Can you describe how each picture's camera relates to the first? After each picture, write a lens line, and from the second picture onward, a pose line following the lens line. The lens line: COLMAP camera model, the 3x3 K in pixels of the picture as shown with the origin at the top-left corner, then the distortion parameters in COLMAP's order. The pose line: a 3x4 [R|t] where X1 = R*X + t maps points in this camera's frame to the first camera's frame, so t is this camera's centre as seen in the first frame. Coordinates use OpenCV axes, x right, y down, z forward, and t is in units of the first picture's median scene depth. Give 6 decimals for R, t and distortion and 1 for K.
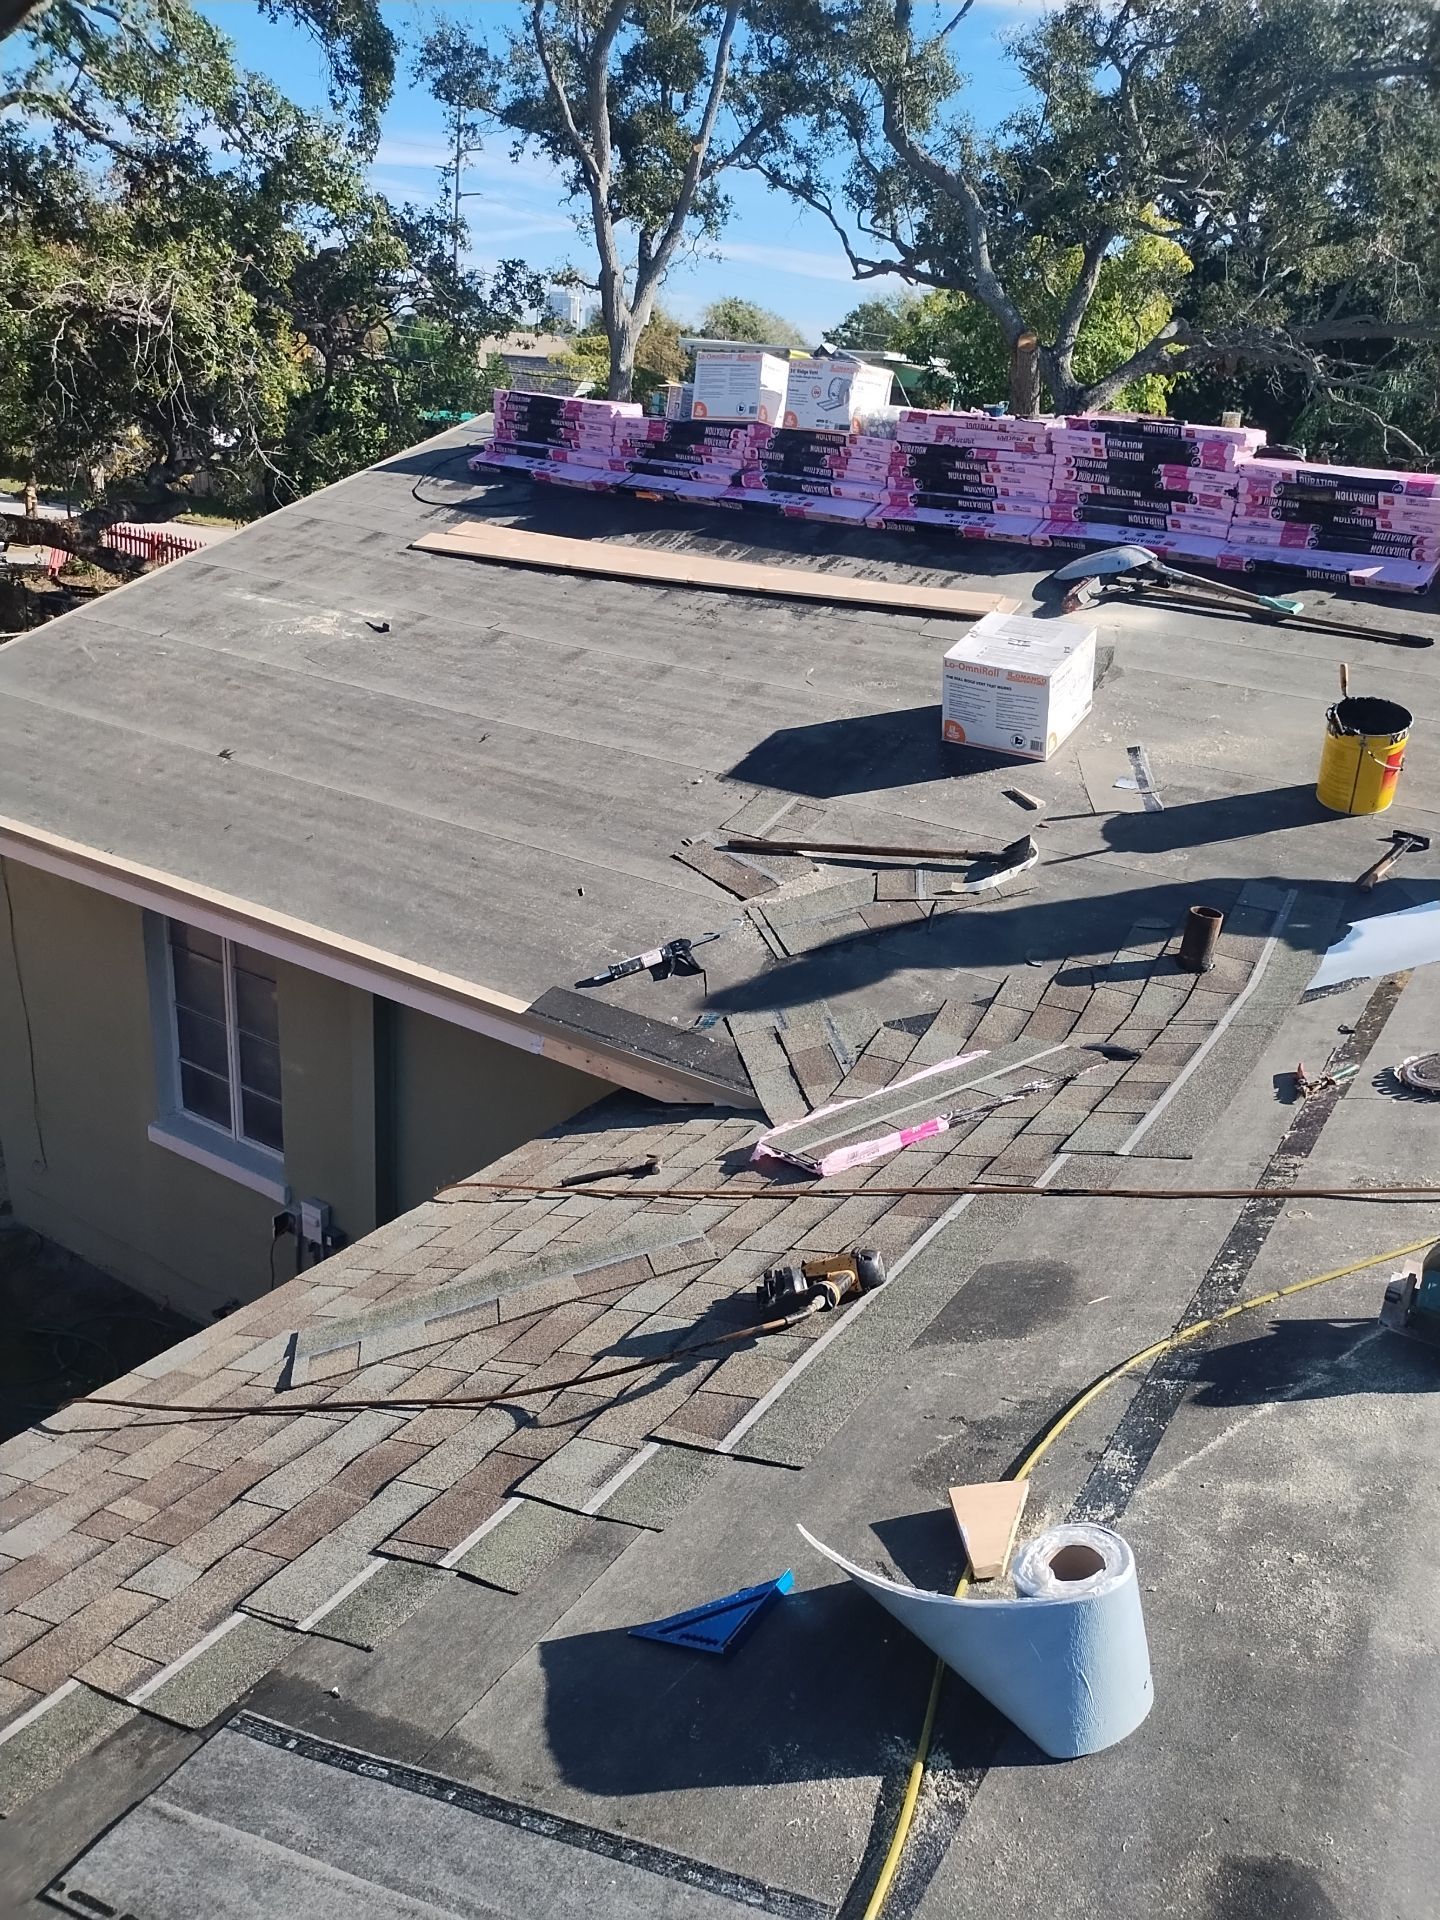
lens RADIAL K [[1440.2, 0, 721.4], [0, 1440.2, 997.7], [0, 0, 1]] dist [0.128561, -0.267259]
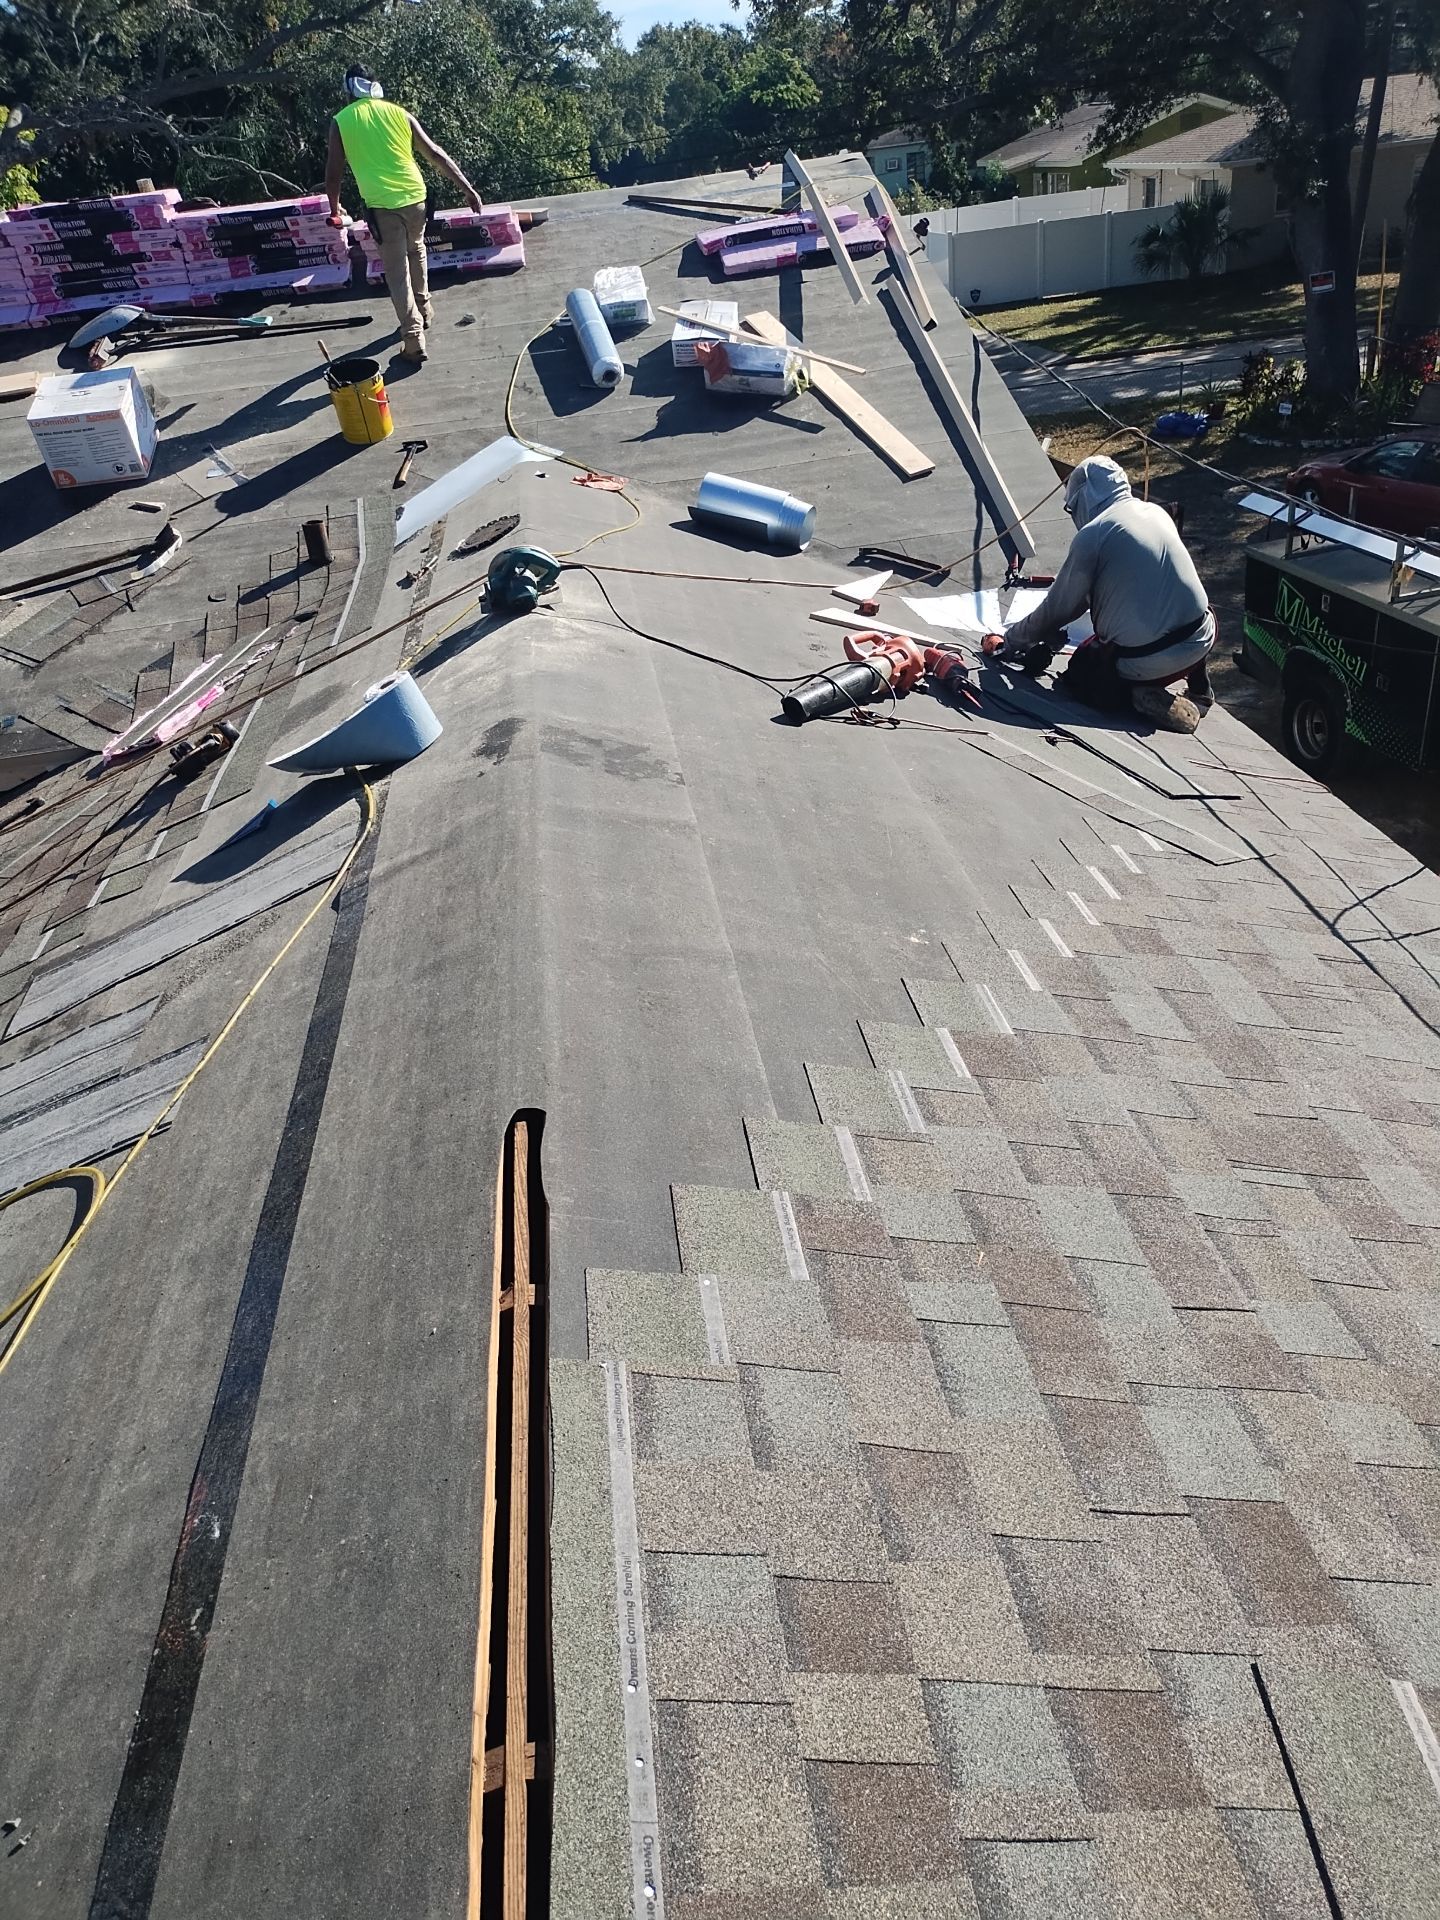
lens RADIAL K [[1489.9, 0, 720.0], [0, 1489.9, 960.0], [0, 0, 1]] dist [0.026272, -0.009202]
pose [[0.767377, -0.443316, 0.463253, -0.156170], [0.398150, 0.895767, 0.197682, 0.129871], [-0.502602, 0.032747, 0.863897, -0.310491]]
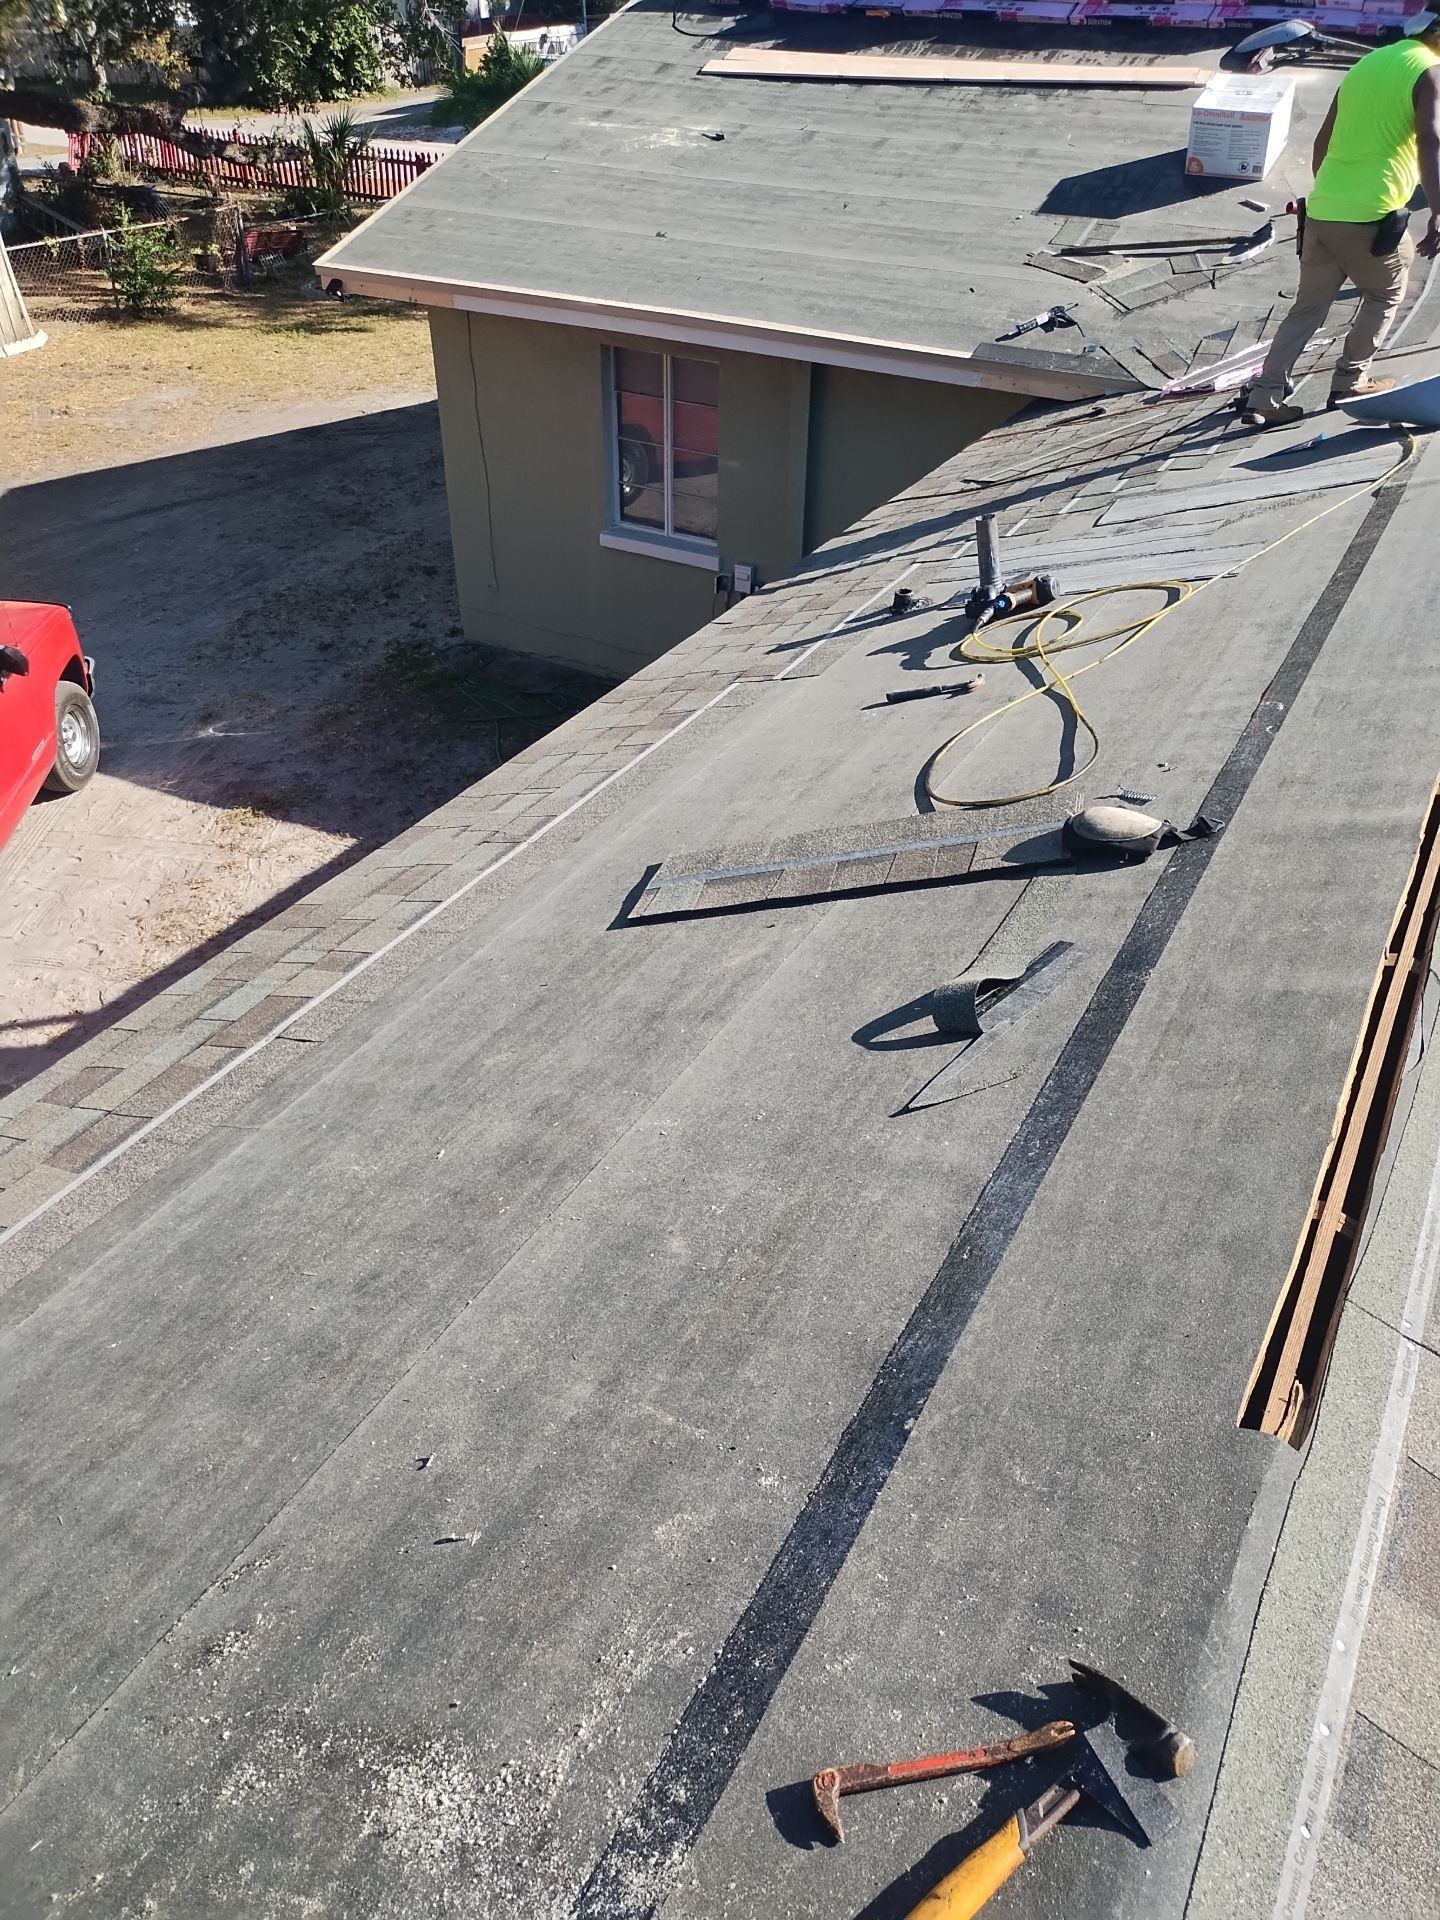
lens RADIAL K [[1454.6, 0, 718.0], [0, 1454.6, 989.8], [0, 0, 1]] dist [0.009904, -0.001698]
pose [[0.996689, -0.080883, 0.008353, -0.336678], [0.076564, 0.968101, 0.238577, 0.195814], [-0.027383, -0.237148, 0.971088, -0.511424]]
